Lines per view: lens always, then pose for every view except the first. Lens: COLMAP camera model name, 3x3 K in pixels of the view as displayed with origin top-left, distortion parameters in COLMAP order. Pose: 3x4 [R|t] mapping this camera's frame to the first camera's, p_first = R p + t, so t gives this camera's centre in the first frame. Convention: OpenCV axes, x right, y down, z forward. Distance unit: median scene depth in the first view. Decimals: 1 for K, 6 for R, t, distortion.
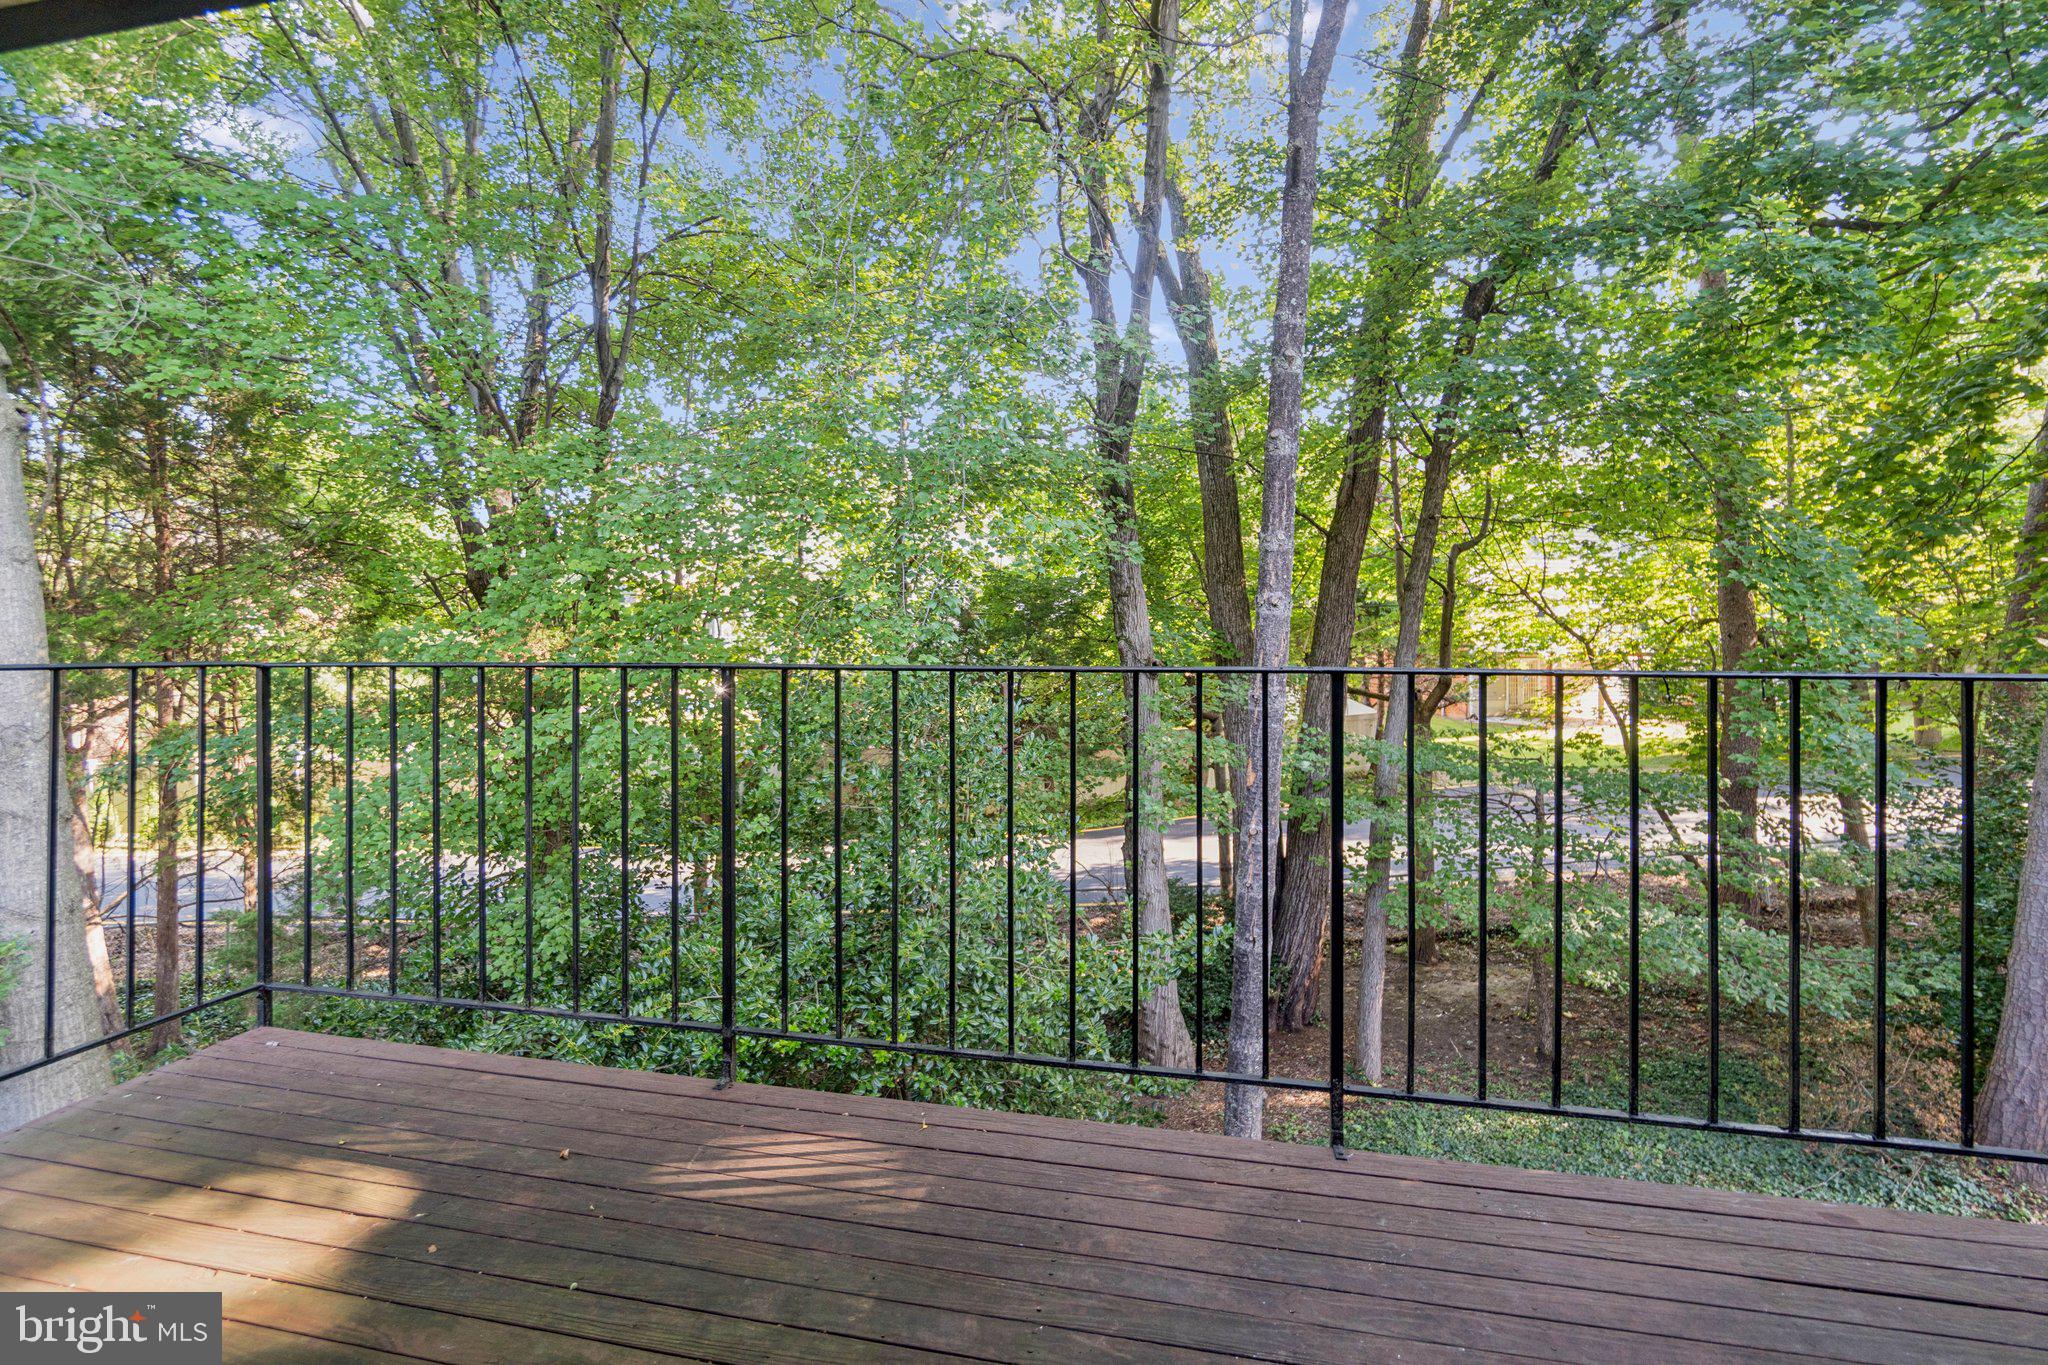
lens RADIAL K [[900.5, 0, 1021.2], [0, 900.5, 636.9], [0, 0, 1]] dist [-0.004092, -0.000400]
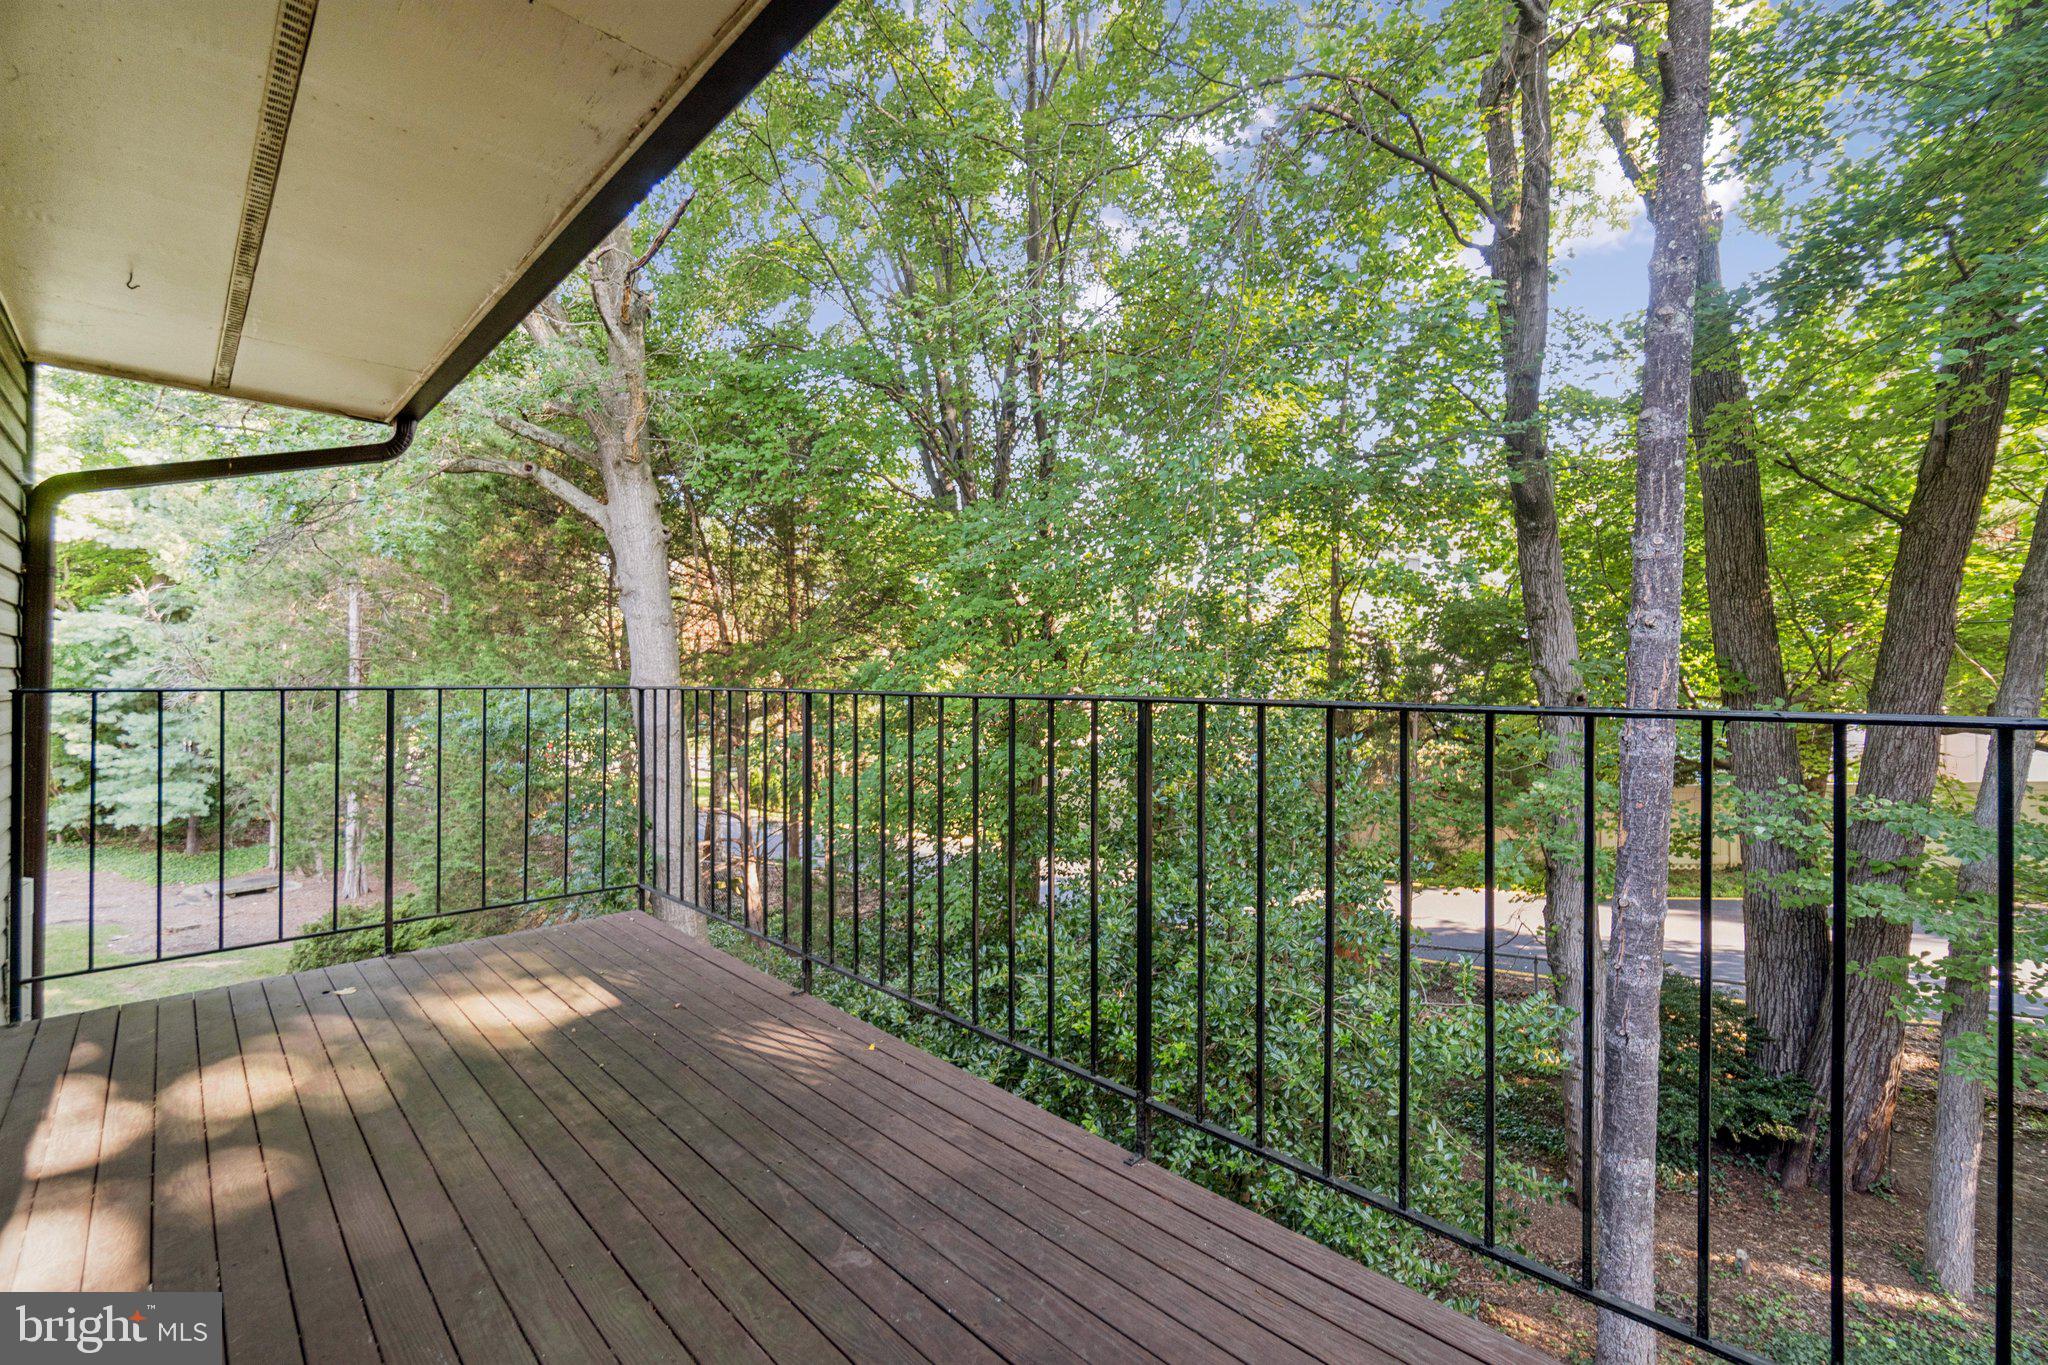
lens RADIAL K [[890.5, 0, 1015.2], [0, 890.5, 669.9], [0, 0, 1]] dist [-0.002988, 0.000395]
pose [[0.827349, -0.003570, -0.561676, 0.170865], [0.004921, 0.999987, 0.000892, 0.000397], [0.561666, -0.003502, 0.827356, 0.013633]]
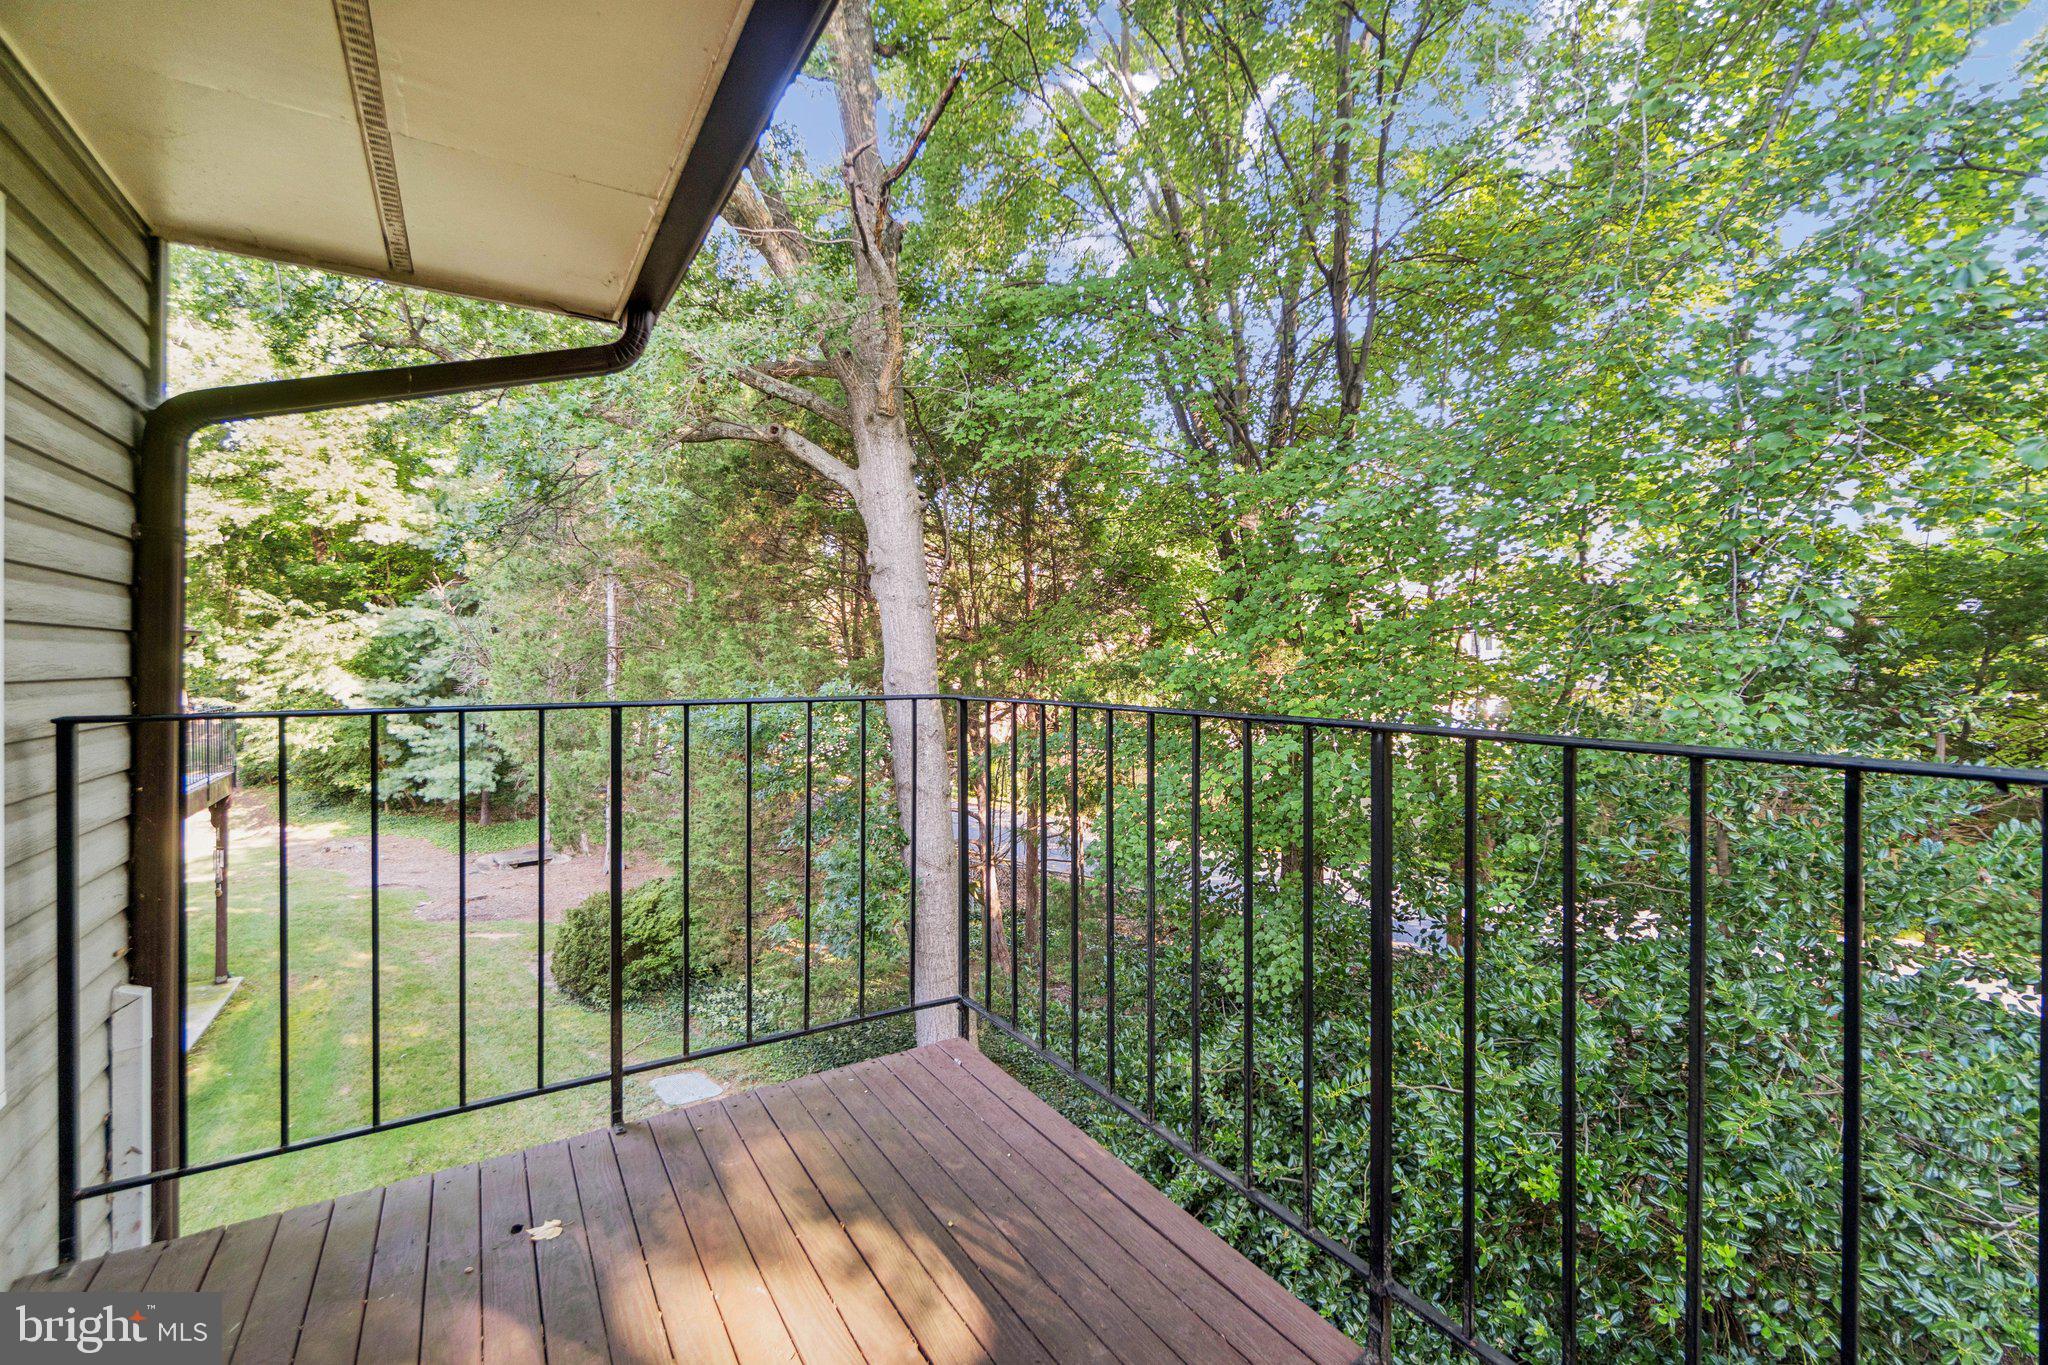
lens RADIAL K [[890.5, 0, 1015.2], [0, 890.5, 669.9], [0, 0, 1]] dist [-0.002988, 0.000395]
pose [[0.685617, 0.006733, -0.727932, -0.009495], [0.009529, 0.999789, 0.018223, -0.005773], [0.727900, -0.019430, 0.685407, 0.089508]]
